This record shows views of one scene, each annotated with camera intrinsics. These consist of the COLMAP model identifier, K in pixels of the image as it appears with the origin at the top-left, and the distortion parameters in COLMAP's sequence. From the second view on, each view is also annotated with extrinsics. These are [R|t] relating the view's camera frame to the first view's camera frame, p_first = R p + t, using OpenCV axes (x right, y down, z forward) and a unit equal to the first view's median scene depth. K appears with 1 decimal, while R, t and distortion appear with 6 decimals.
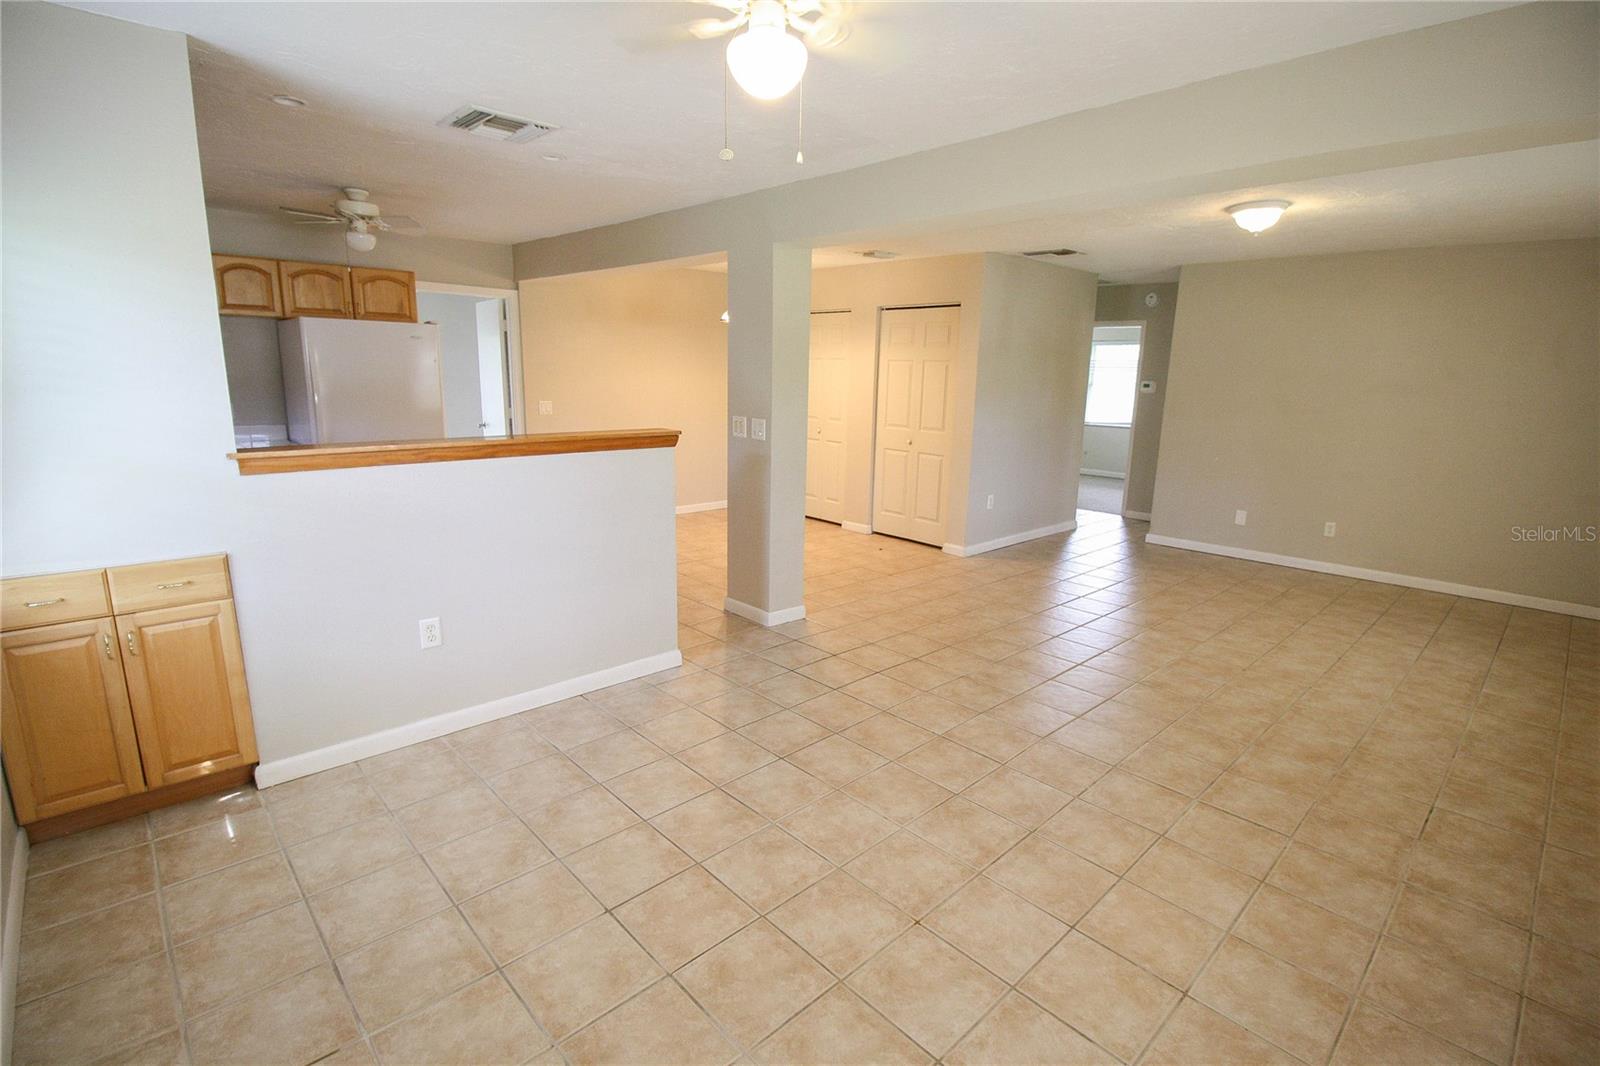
lens RADIAL K [[759.8, 0, 816.3], [0, 759.8, 528.0], [0, 0, 1]] dist [0.003600, -0.017102]
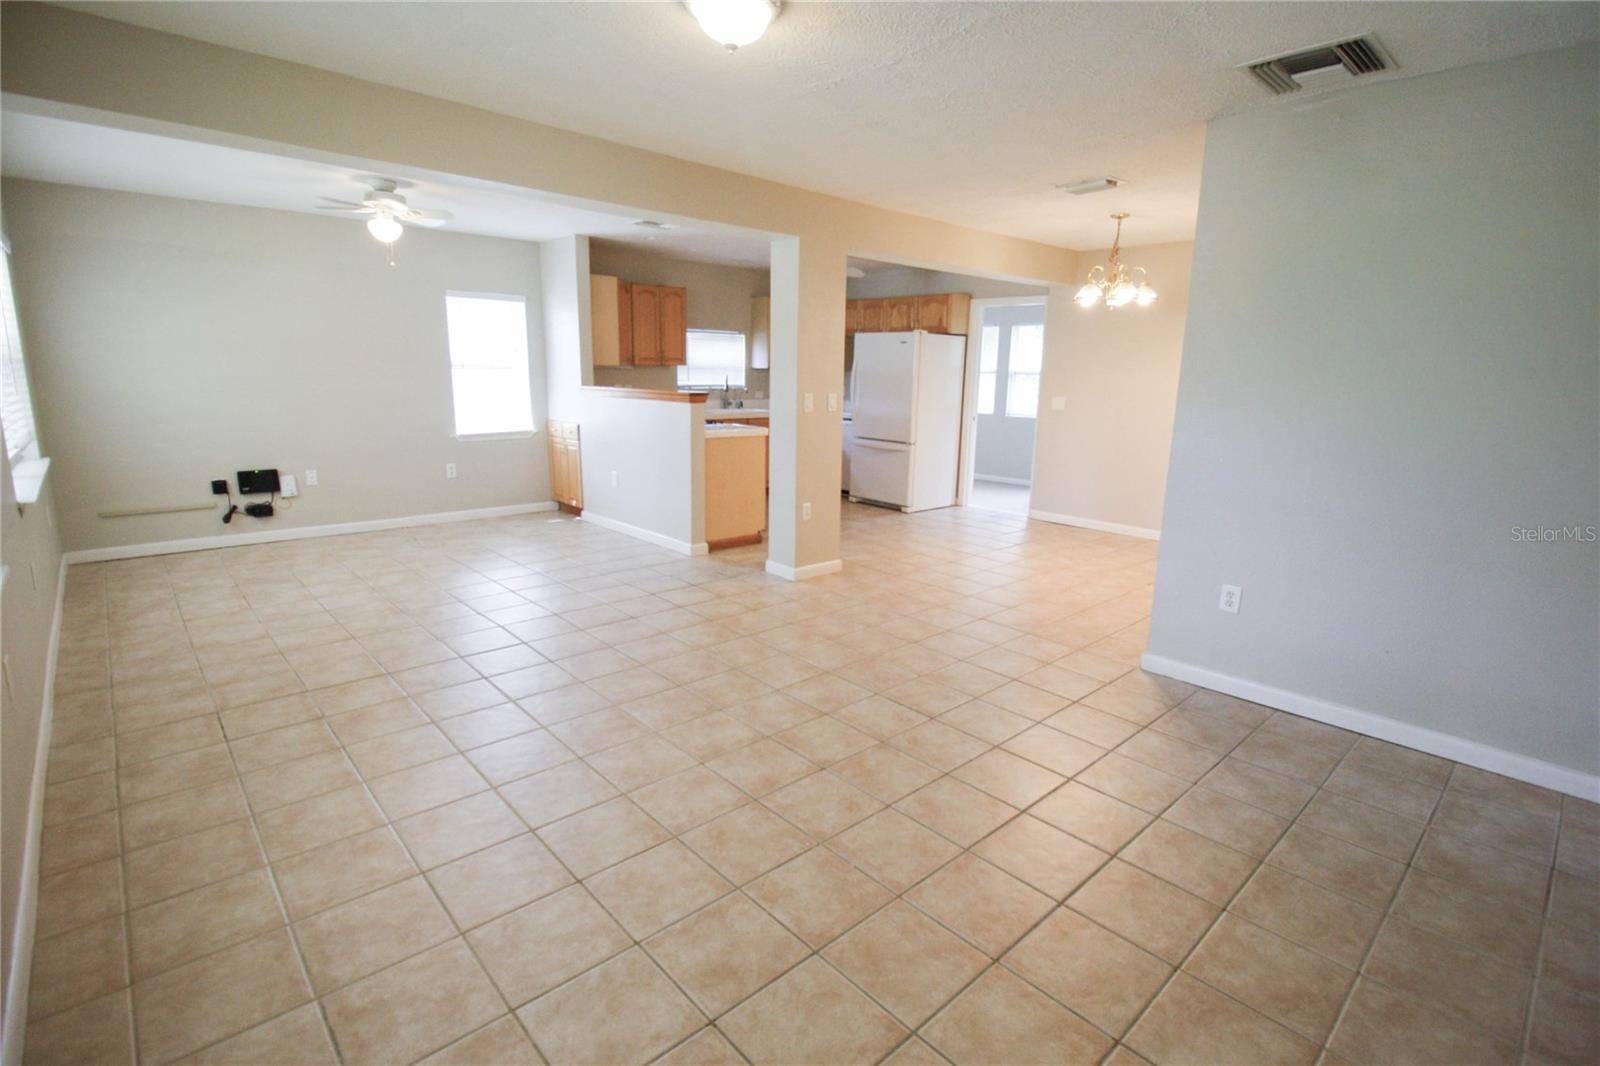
lens RADIAL K [[759.8, 0, 816.3], [0, 759.8, 528.0], [0, 0, 1]] dist [0.003600, -0.017102]
pose [[-0.018886, 0.179357, -0.983603, 0.984036], [-0.225118, 0.957754, 0.178966, -0.146794], [0.974148, 0.224806, 0.022289, 0.947651]]
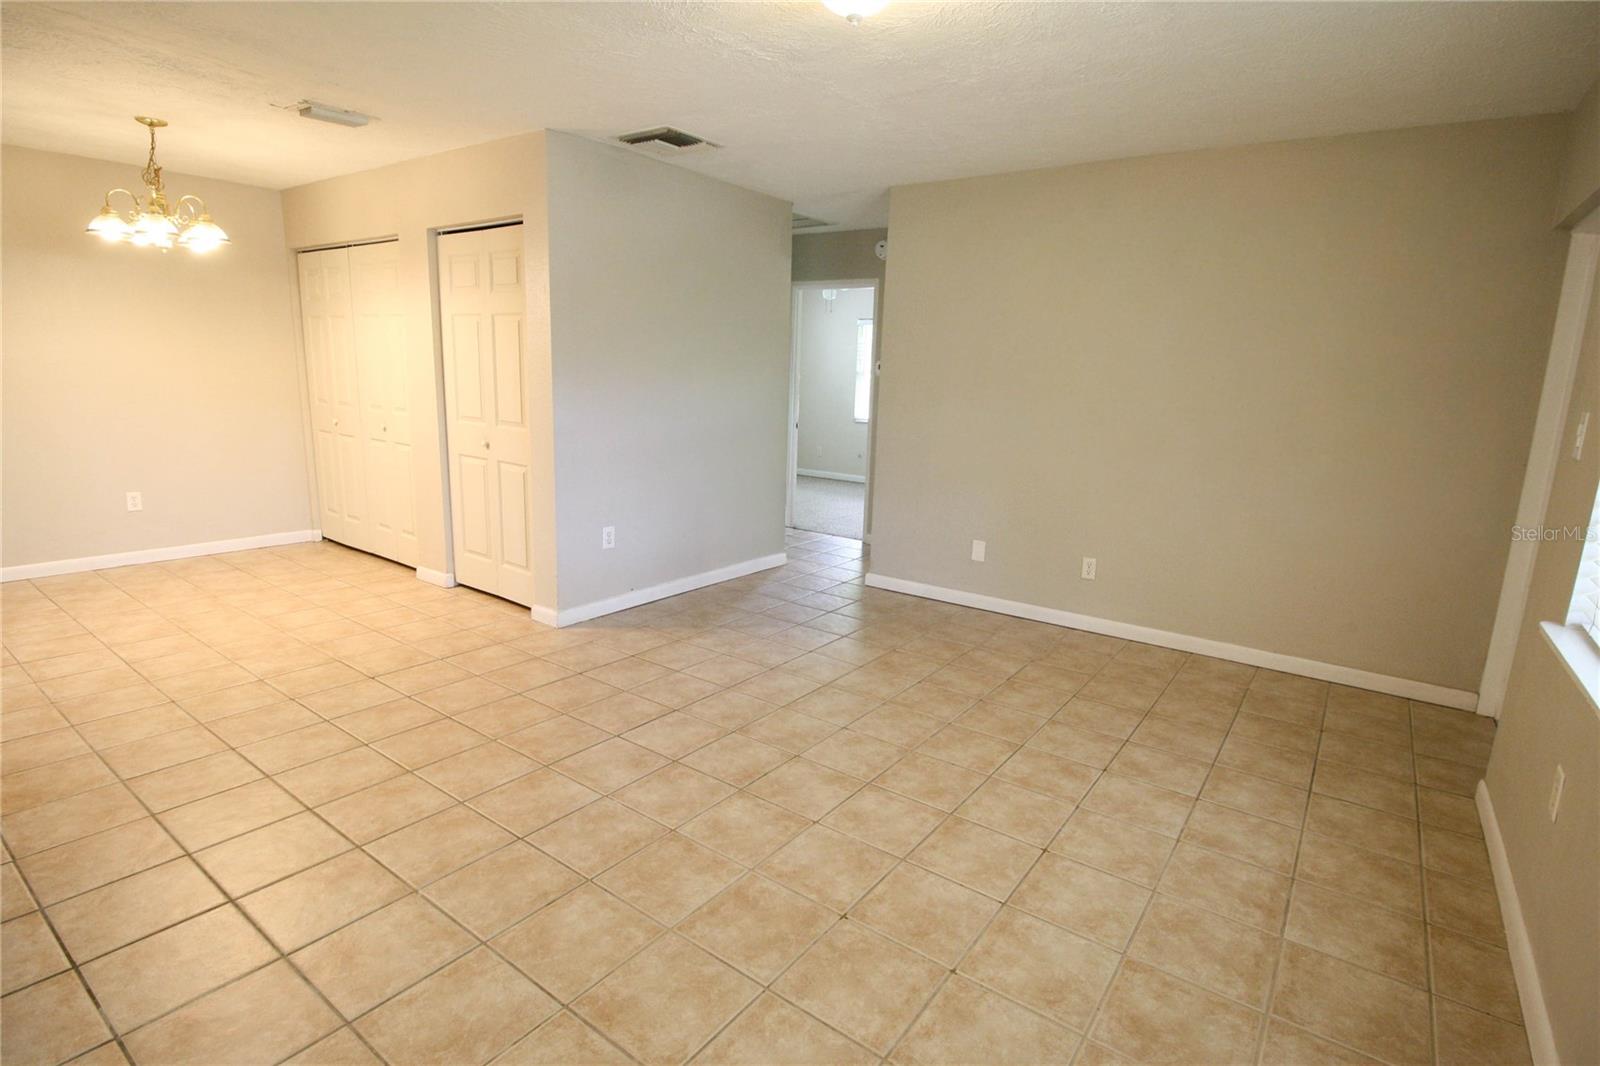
lens RADIAL K [[783.8, 0, 820.5], [0, 783.8, 532.0], [0, 0, 1]] dist [0.004884, -0.017082]
pose [[0.983470, -0.023610, 0.179523, 0.386127], [0.023730, 0.999717, 0.001476, -0.048077], [-0.179507, 0.002808, 0.983753, 0.425376]]
